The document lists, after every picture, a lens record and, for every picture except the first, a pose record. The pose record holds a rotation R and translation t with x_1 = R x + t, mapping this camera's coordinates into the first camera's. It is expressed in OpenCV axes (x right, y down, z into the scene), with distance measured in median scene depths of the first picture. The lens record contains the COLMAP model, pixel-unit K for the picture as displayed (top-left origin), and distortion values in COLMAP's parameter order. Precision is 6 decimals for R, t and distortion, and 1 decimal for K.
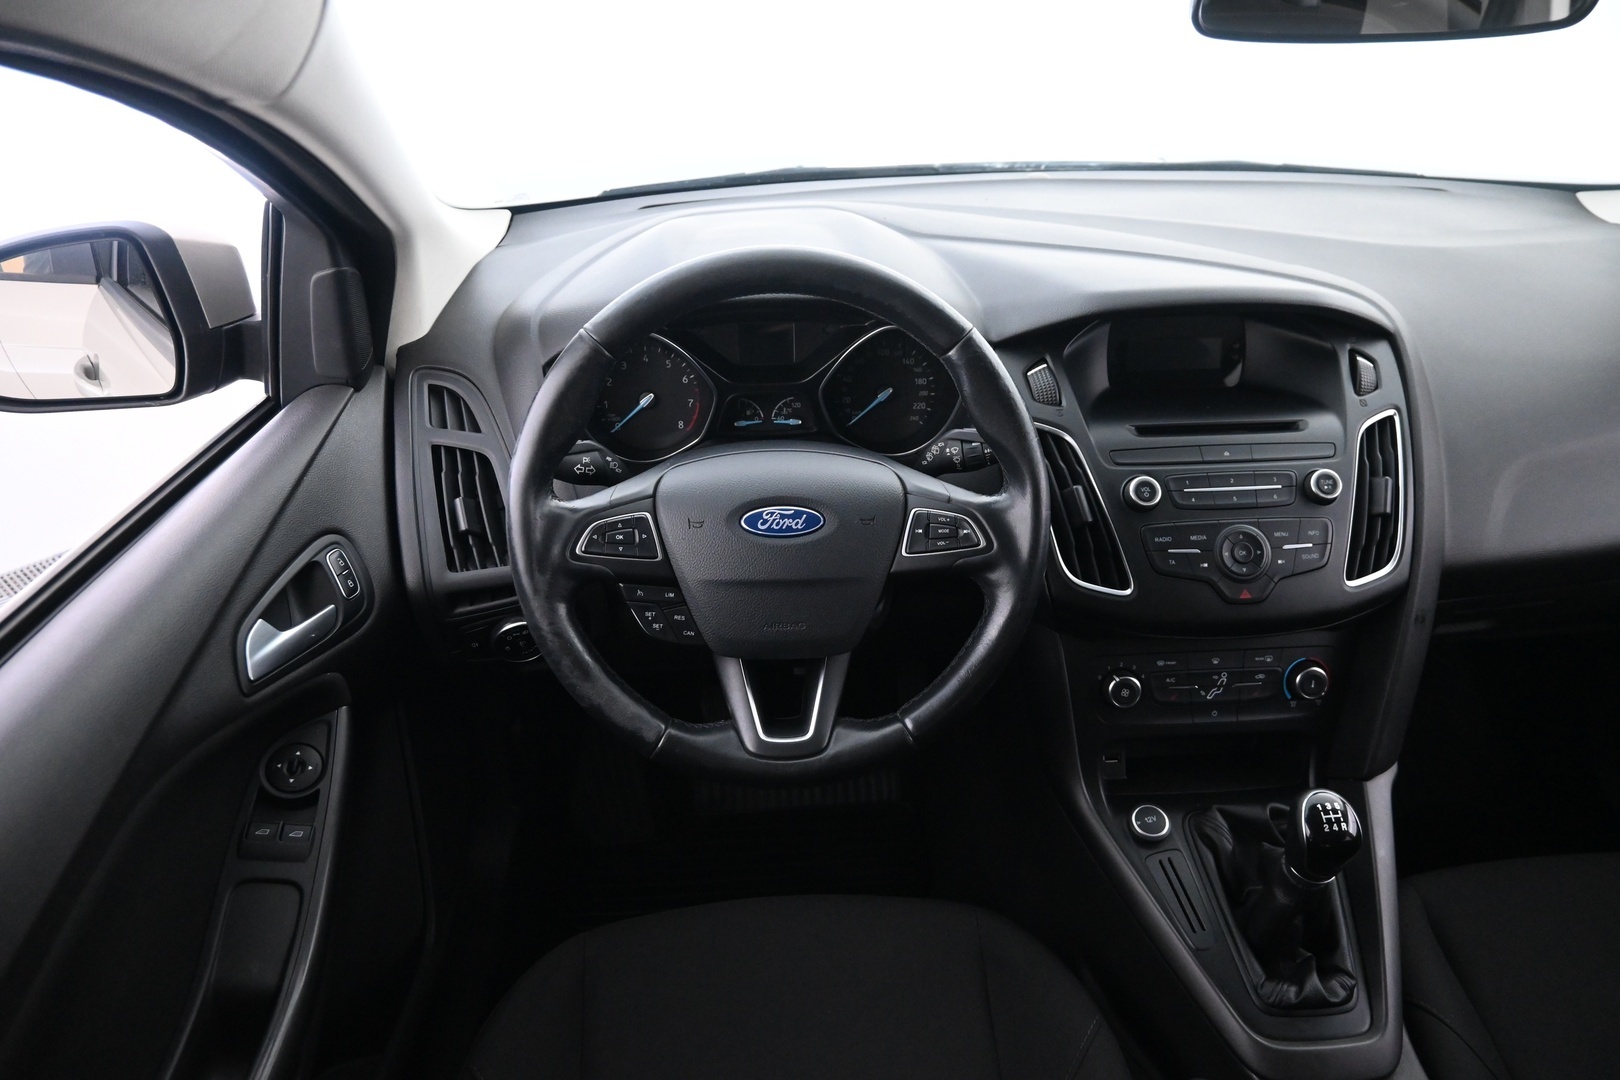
lens RADIAL K [[1155.6, 0, 810.0], [0, 1155.6, 540.0], [0, 0, 1]] dist [0.003668, -0.000564]
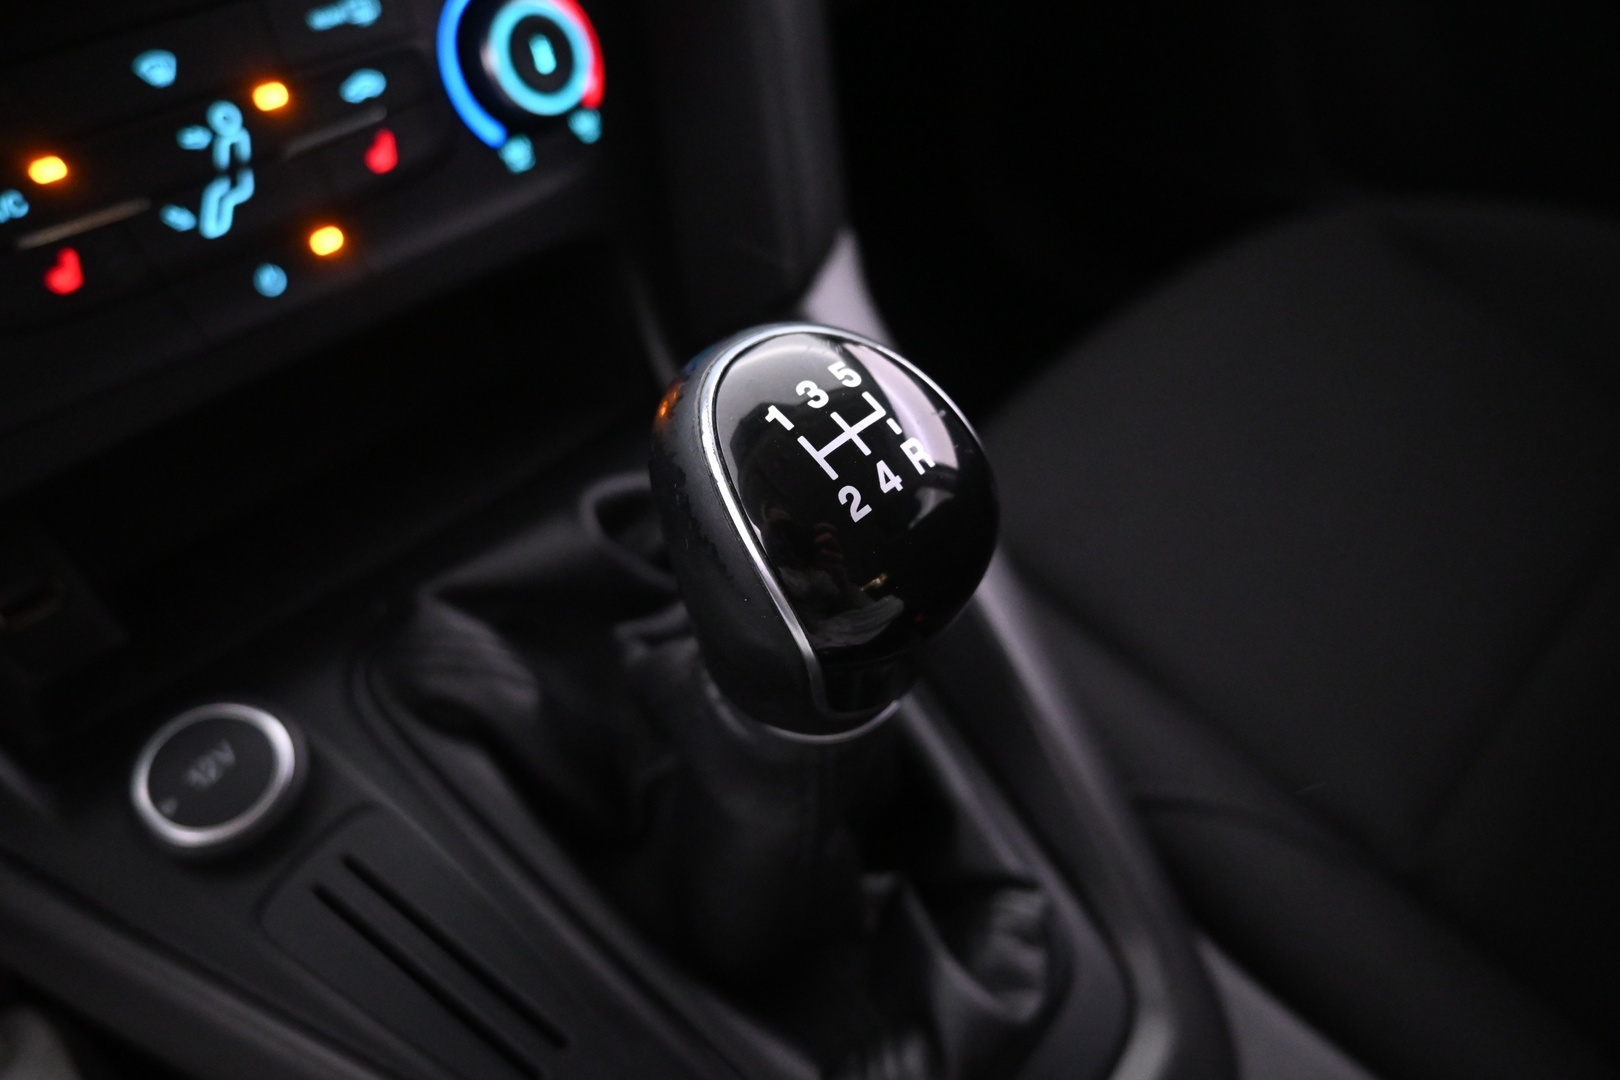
lens RADIAL K [[1155.6, 0, 810.0], [0, 1155.6, 540.0], [0, 0, 1]] dist [0.003668, -0.000564]
pose [[0.757151, -0.466155, 0.457626, 0.312982], [0.348337, 0.880752, 0.320837, 0.170113], [-0.552615, -0.083514, 0.829242, 0.752504]]
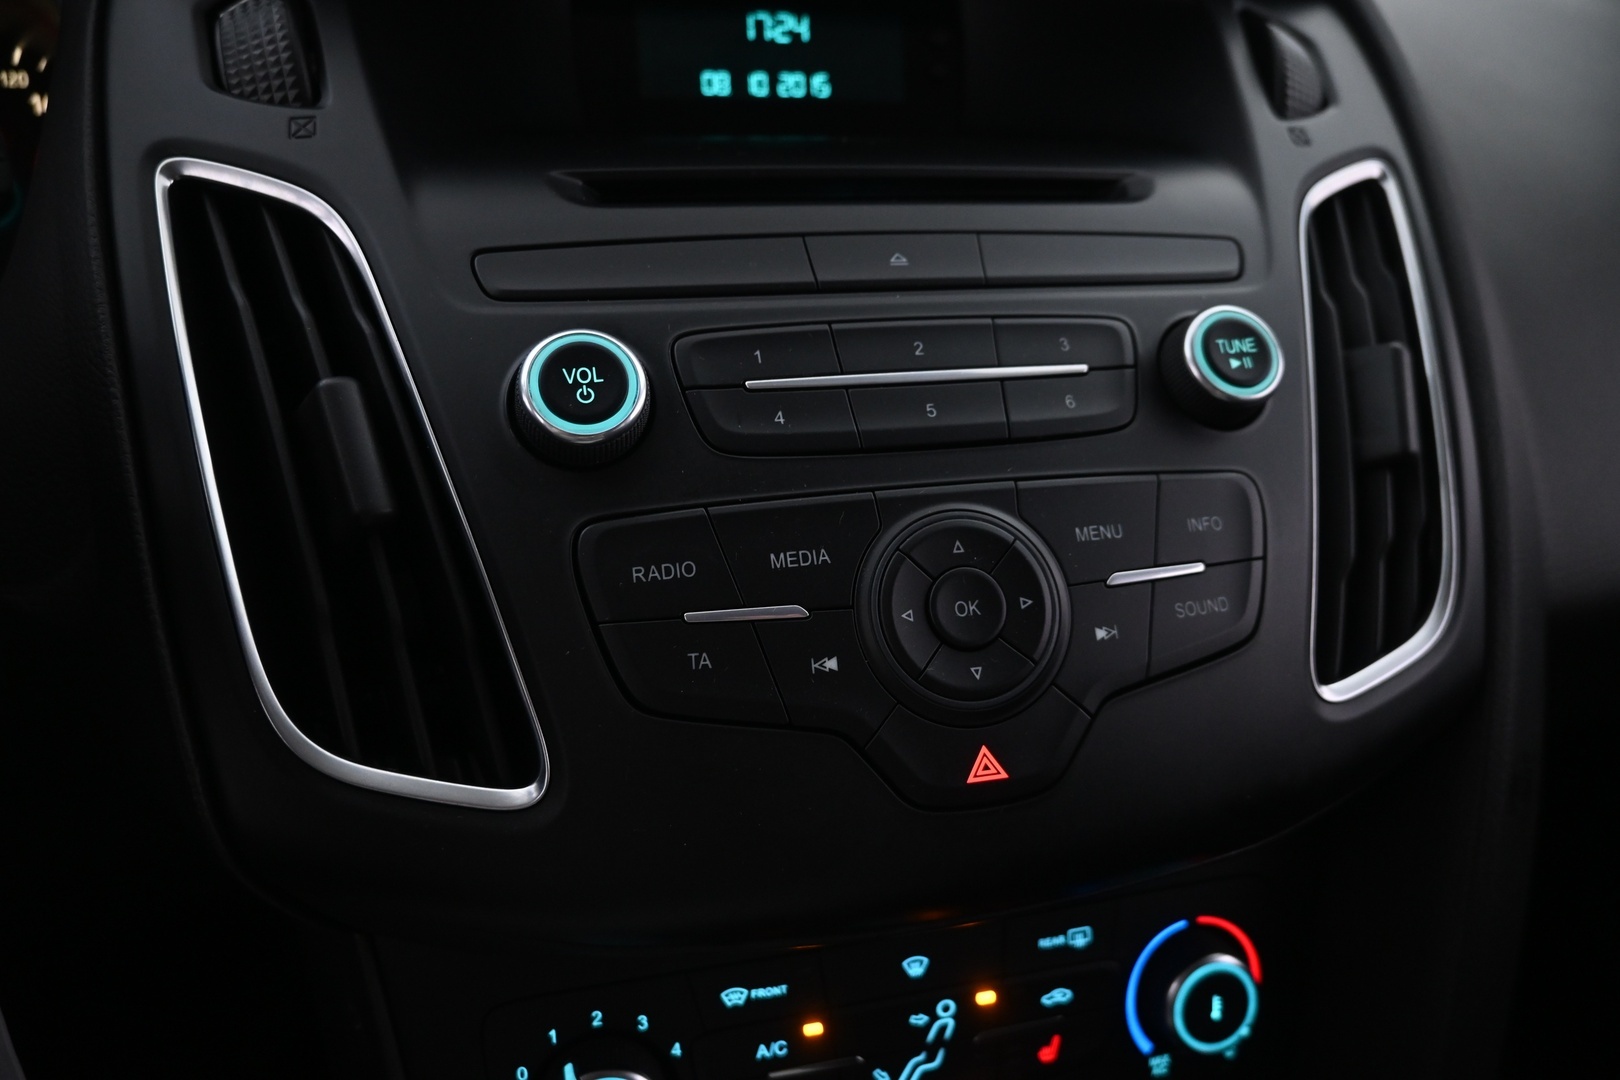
lens RADIAL K [[1155.6, 0, 810.0], [0, 1155.6, 540.0], [0, 0, 1]] dist [0.003668, -0.000564]
pose [[0.984119, -0.042899, 0.172249, 0.290658], [0.050989, 0.997781, -0.042814, 0.004908], [-0.170030, 0.050917, 0.984123, 0.736975]]
